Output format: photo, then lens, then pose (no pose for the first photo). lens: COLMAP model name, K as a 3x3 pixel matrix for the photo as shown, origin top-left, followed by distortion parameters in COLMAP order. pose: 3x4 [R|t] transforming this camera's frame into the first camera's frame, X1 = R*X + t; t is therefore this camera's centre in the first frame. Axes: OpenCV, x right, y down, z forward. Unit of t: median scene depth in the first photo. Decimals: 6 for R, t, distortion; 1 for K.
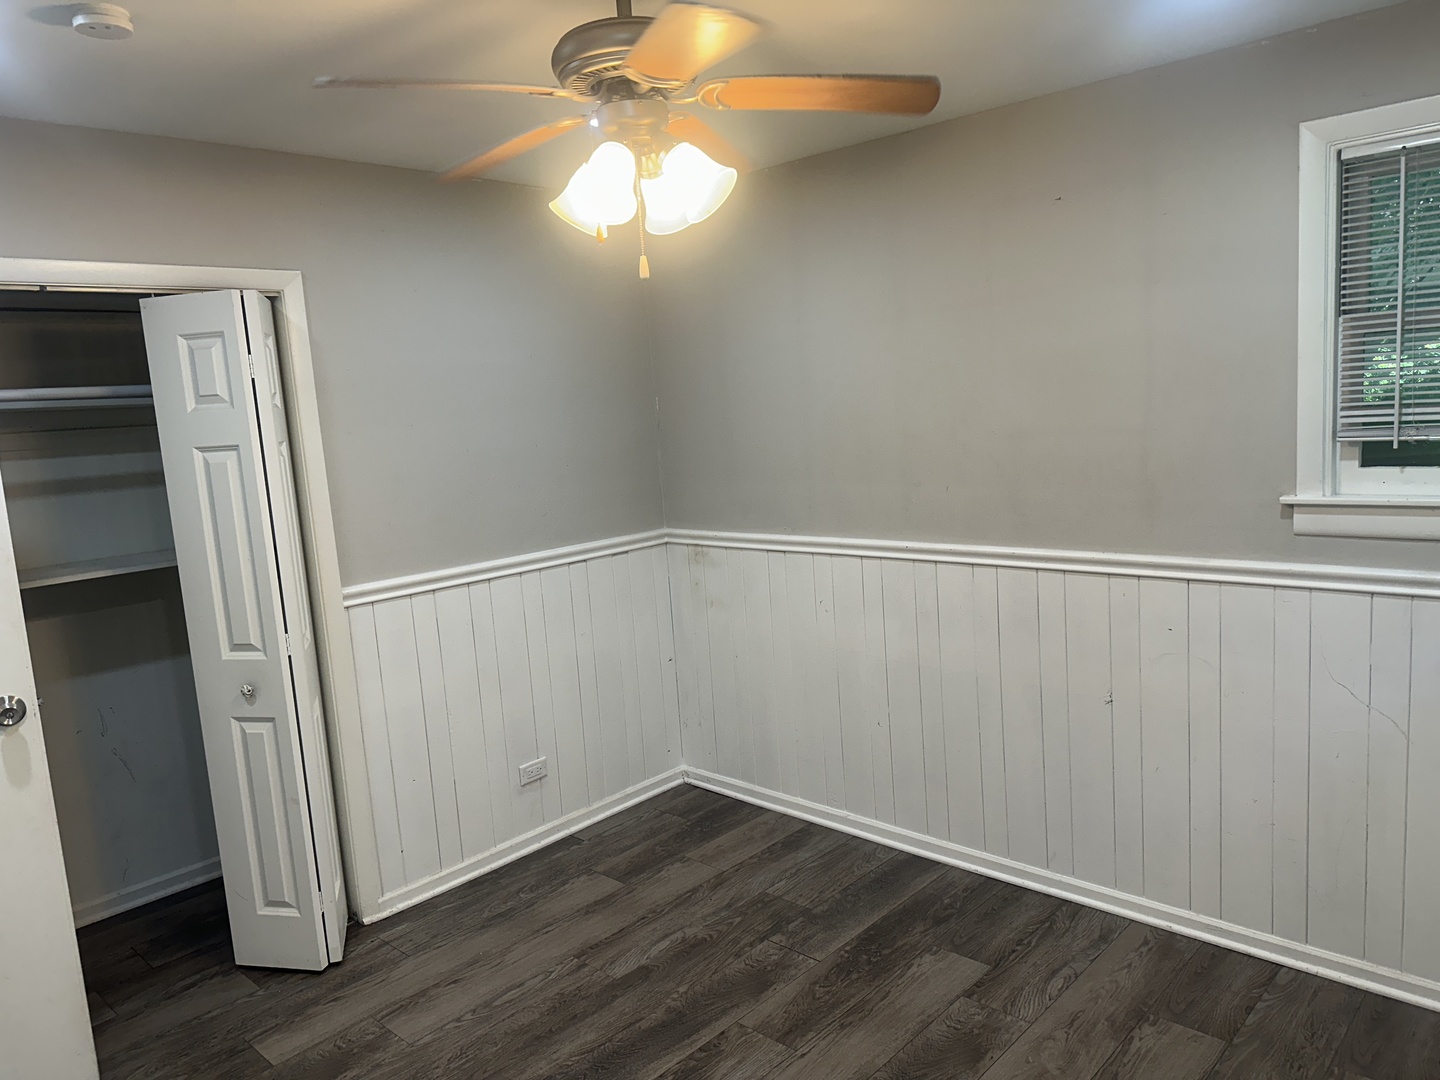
lens RADIAL K [[1010.9, 0, 727.1], [0, 1010.9, 550.2], [0, 0, 1]] dist [0.050866, -0.060116]
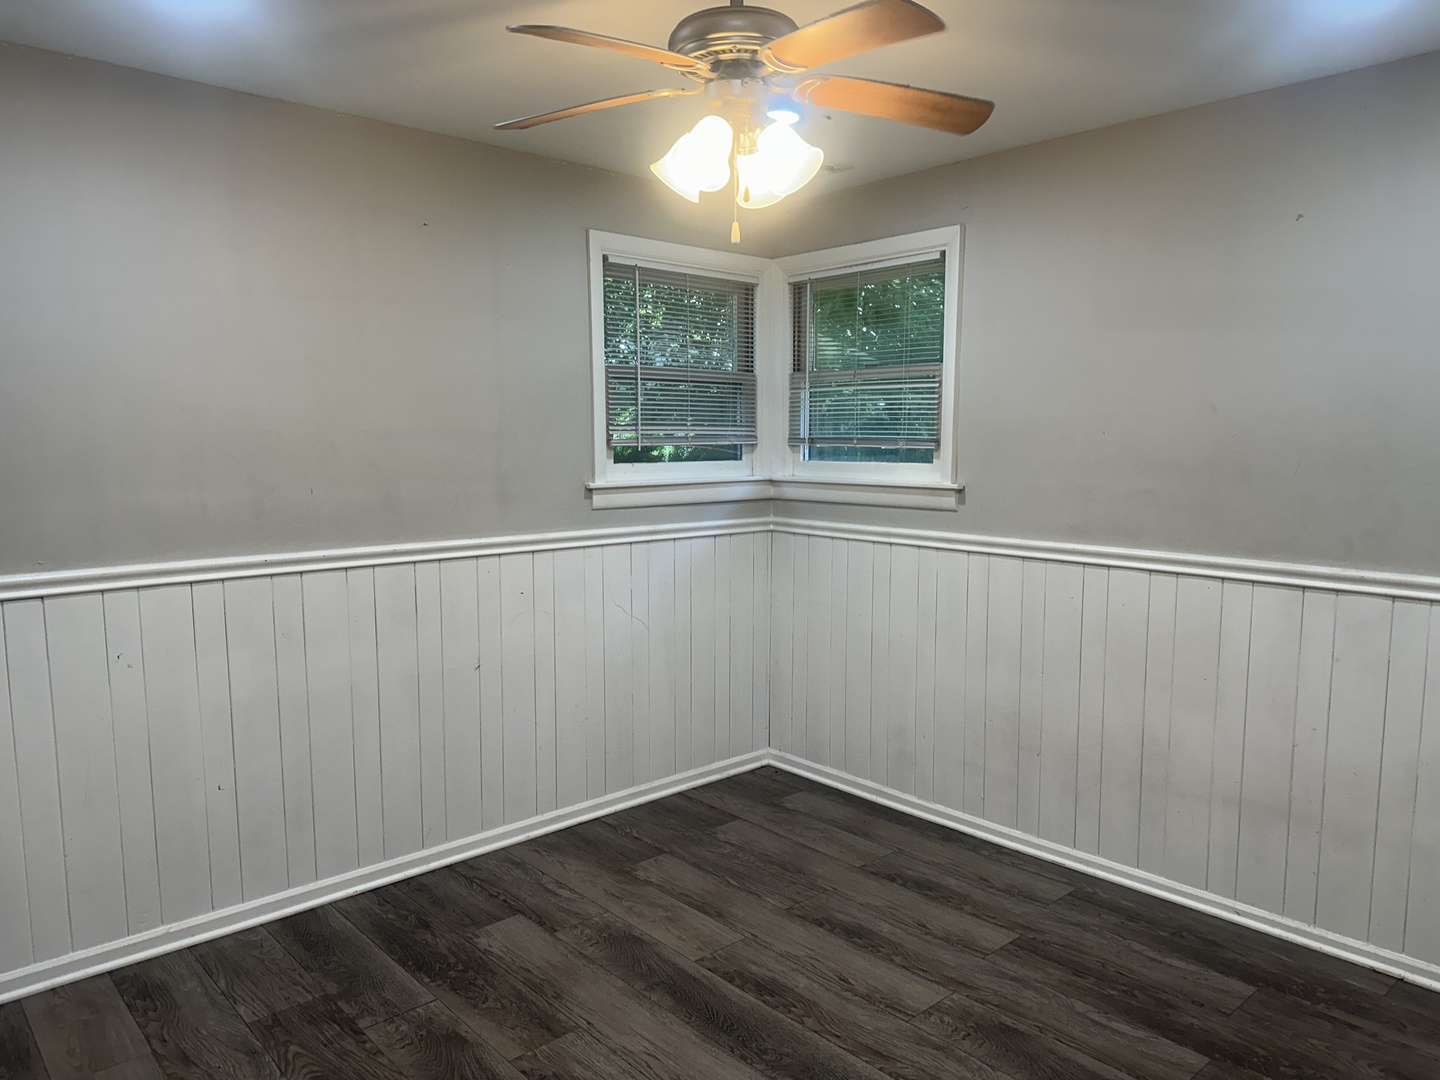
lens RADIAL K [[1010.9, 0, 717.8], [0, 1010.9, 537.7], [0, 0, 1]] dist [0.050866, -0.060116]
pose [[0.090812, -0.035661, 0.995229, -0.796204], [0.144269, 0.989288, 0.022284, 0.016658], [-0.985363, 0.141557, 0.094984, 0.634490]]
